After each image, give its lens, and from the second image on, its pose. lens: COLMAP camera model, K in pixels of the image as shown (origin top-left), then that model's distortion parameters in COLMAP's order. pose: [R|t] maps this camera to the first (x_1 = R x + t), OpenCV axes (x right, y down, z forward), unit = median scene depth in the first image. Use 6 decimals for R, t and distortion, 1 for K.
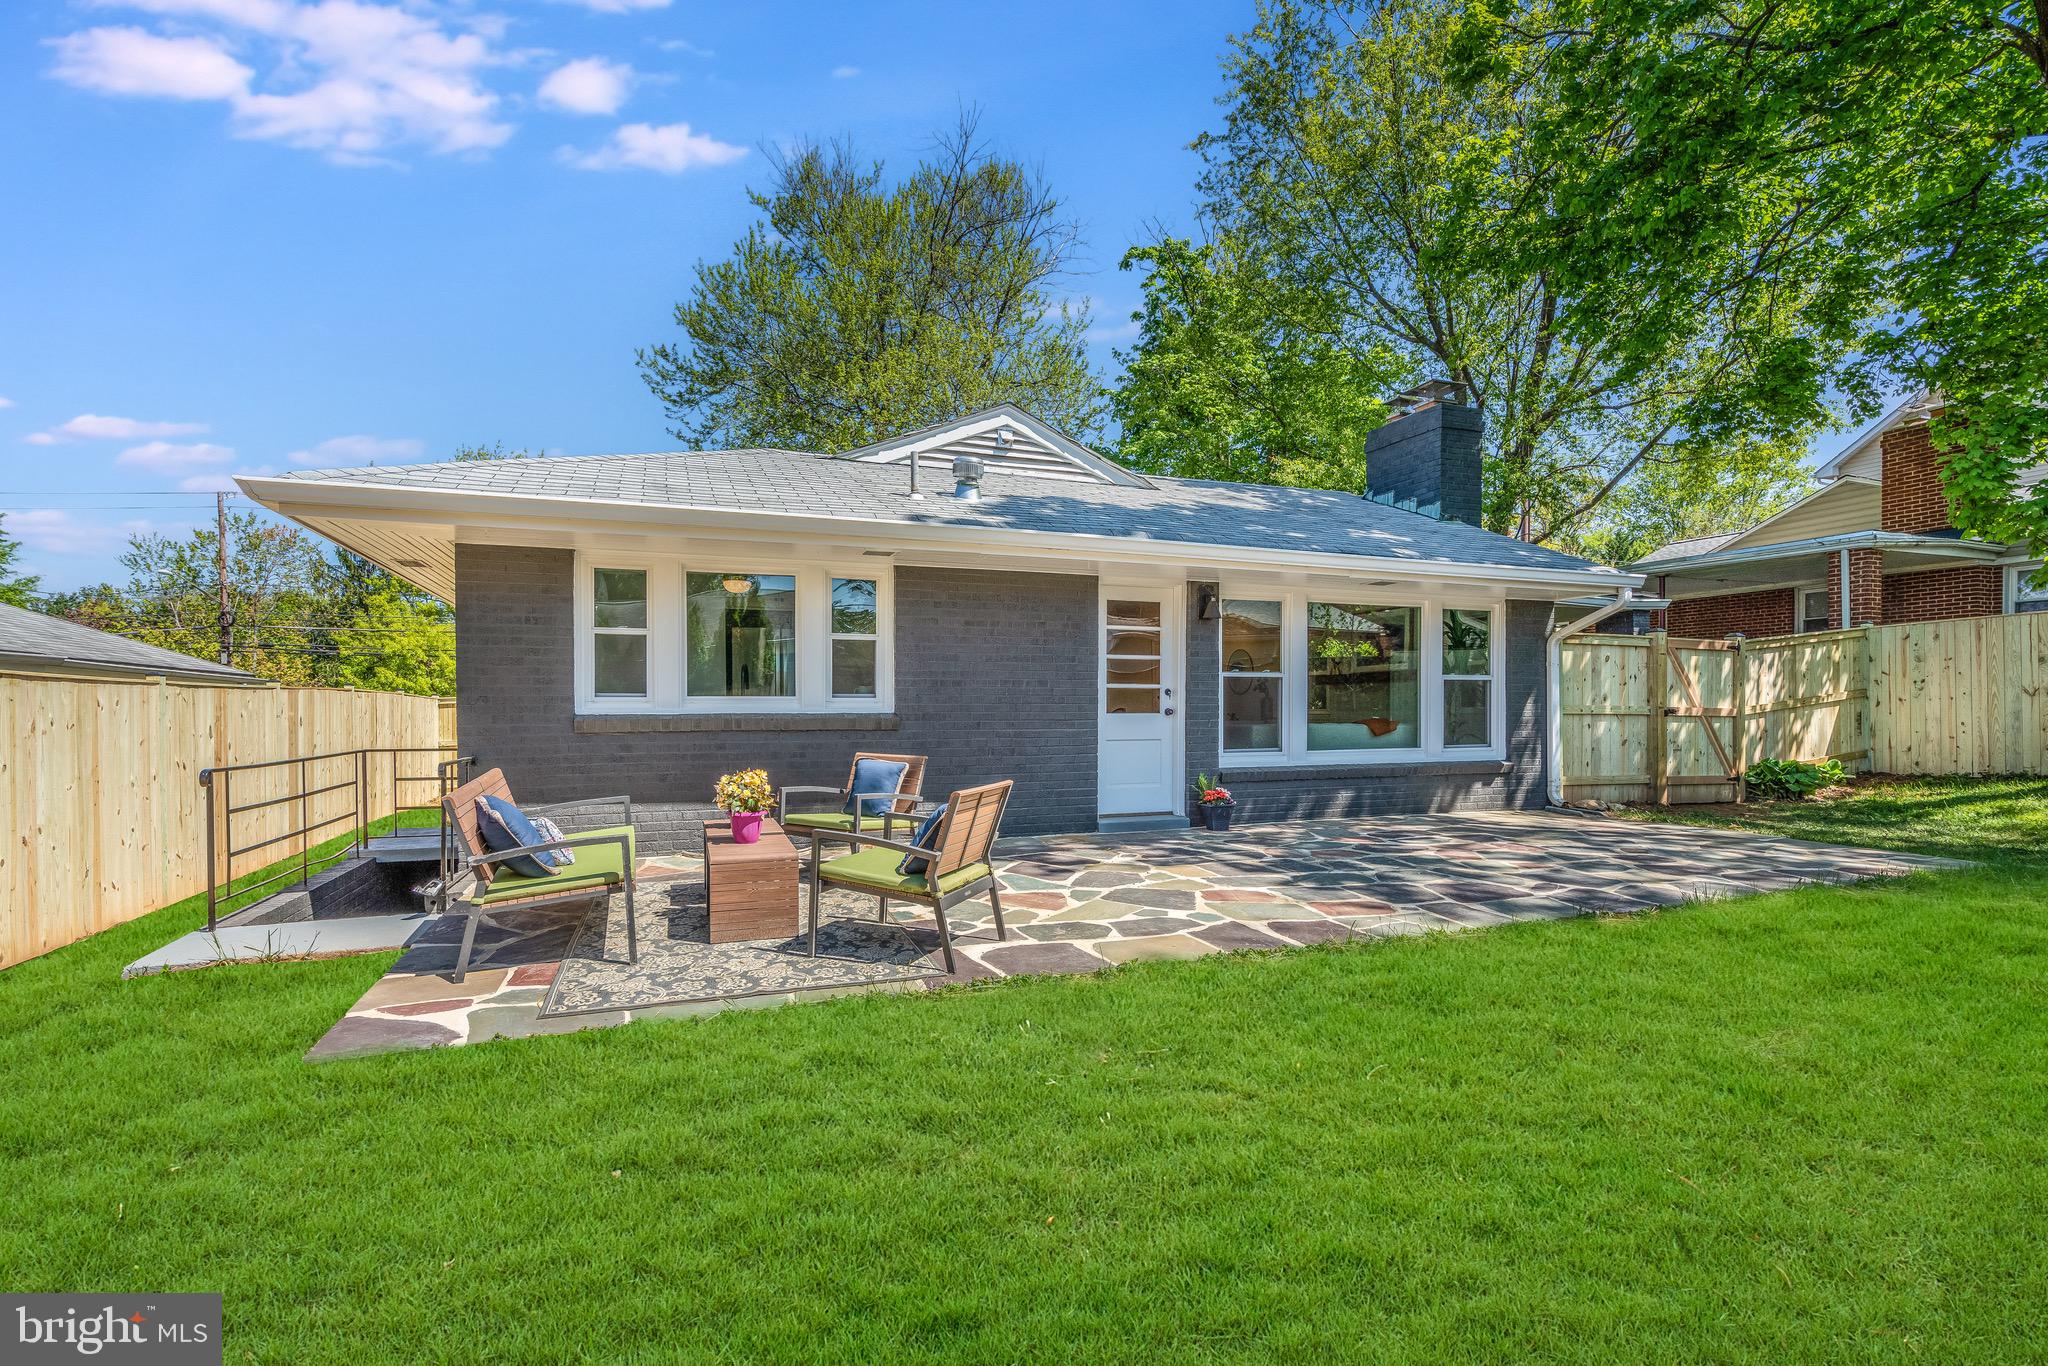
lens RADIAL K [[960.4, 0, 1033.9], [0, 960.4, 690.8], [0, 0, 1]] dist [-0.032281, 0.025179]
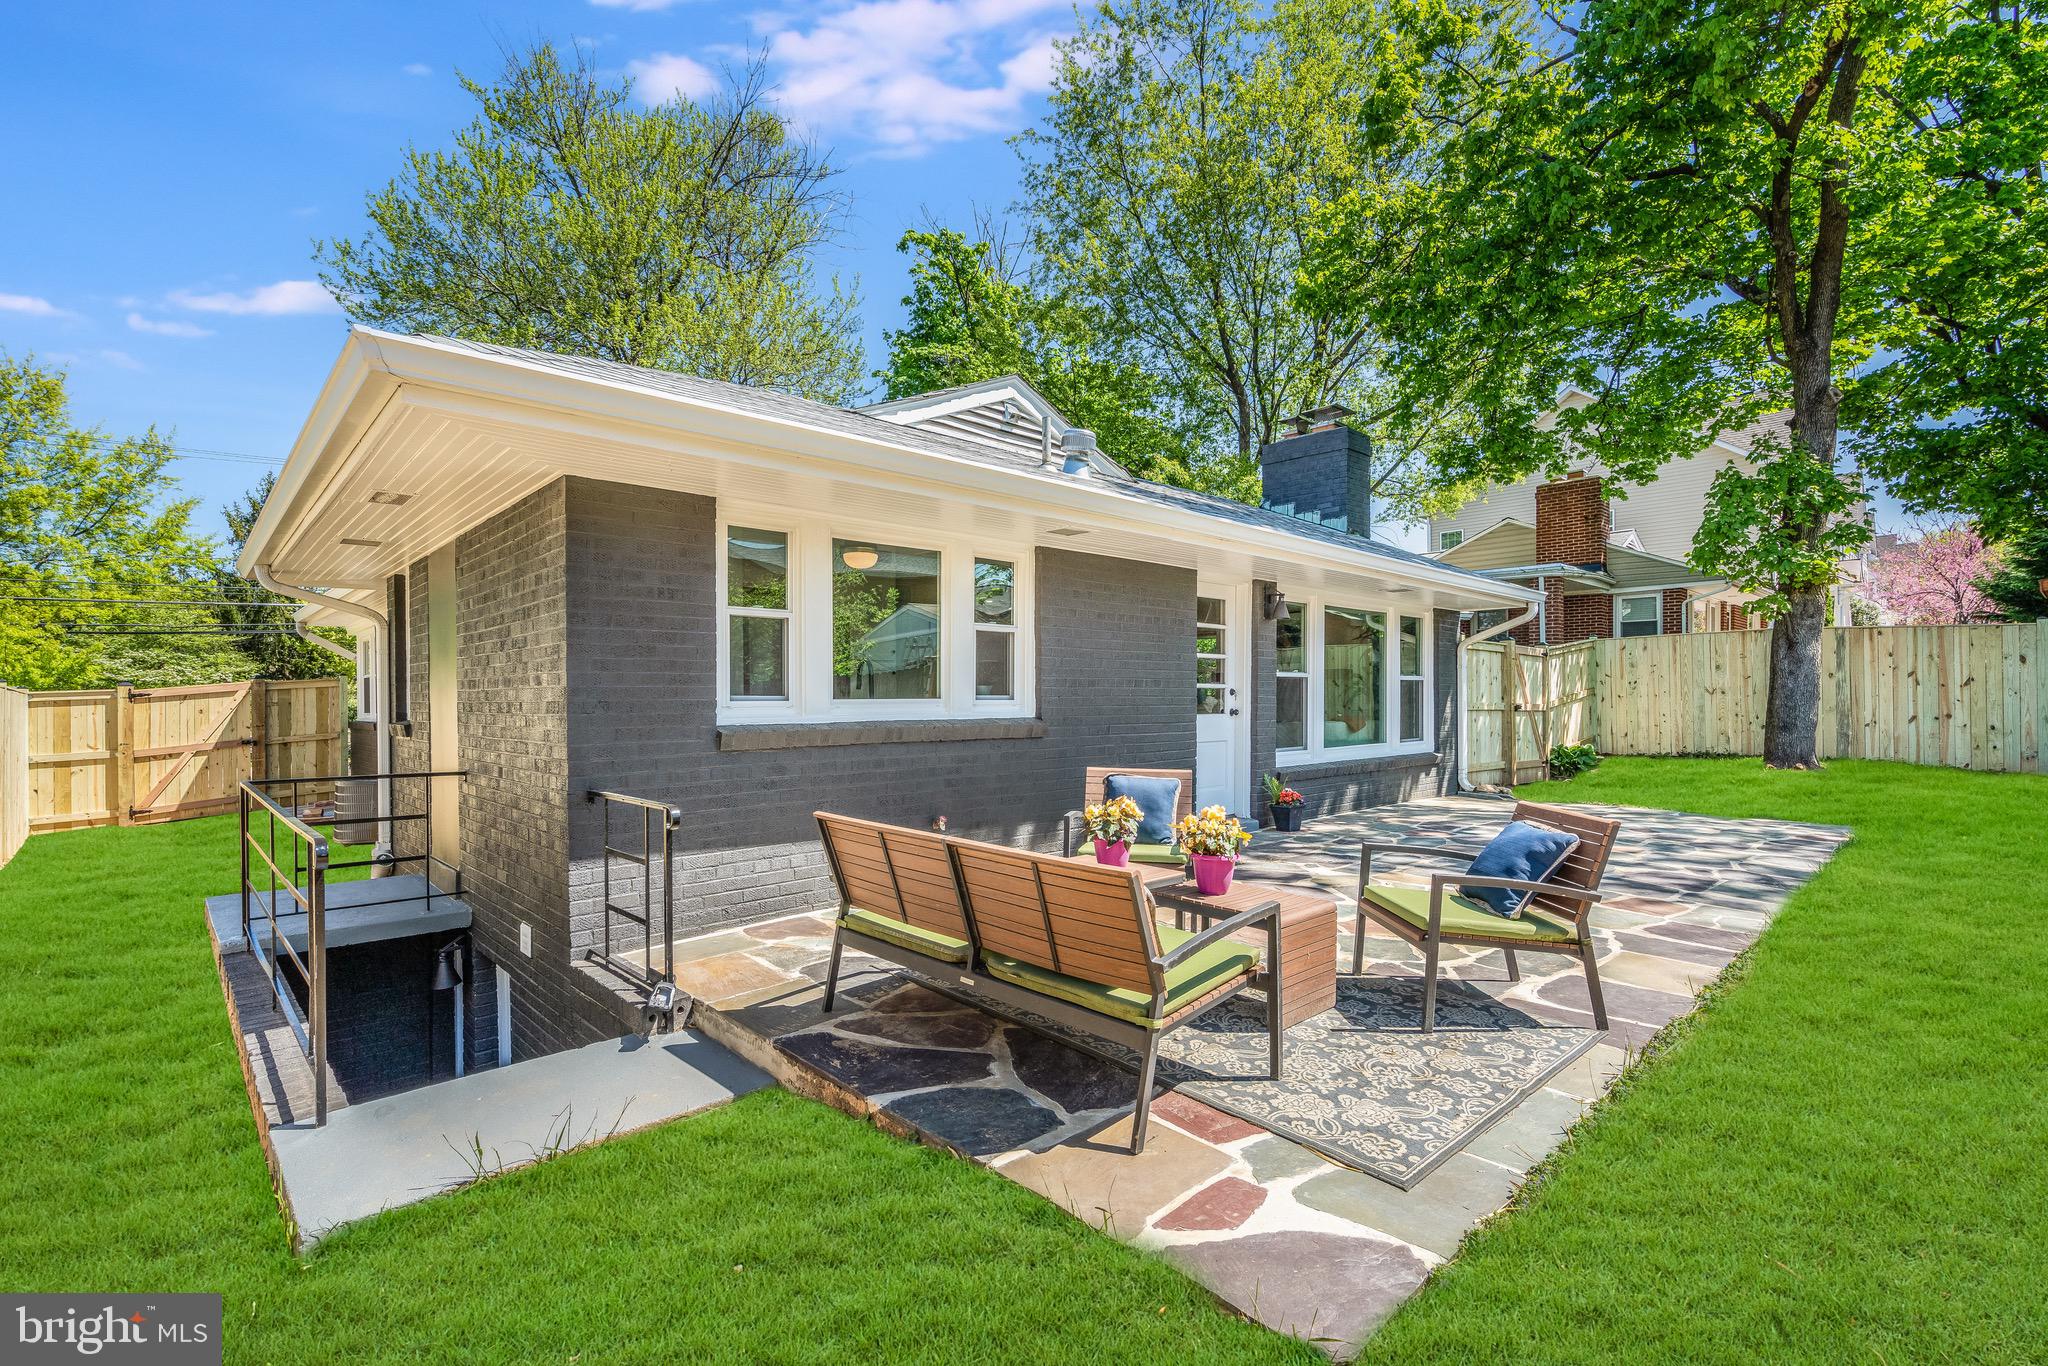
lens RADIAL K [[934.7, 0, 1024.0], [0, 934.7, 683.0], [0, 0, 1]] dist [-0.009244, 0.000306]
pose [[0.922724, 0.005016, 0.385429, -0.452285], [-0.006114, 0.999980, 0.001624, -0.008870], [-0.385413, -0.003855, 0.922736, 0.214020]]
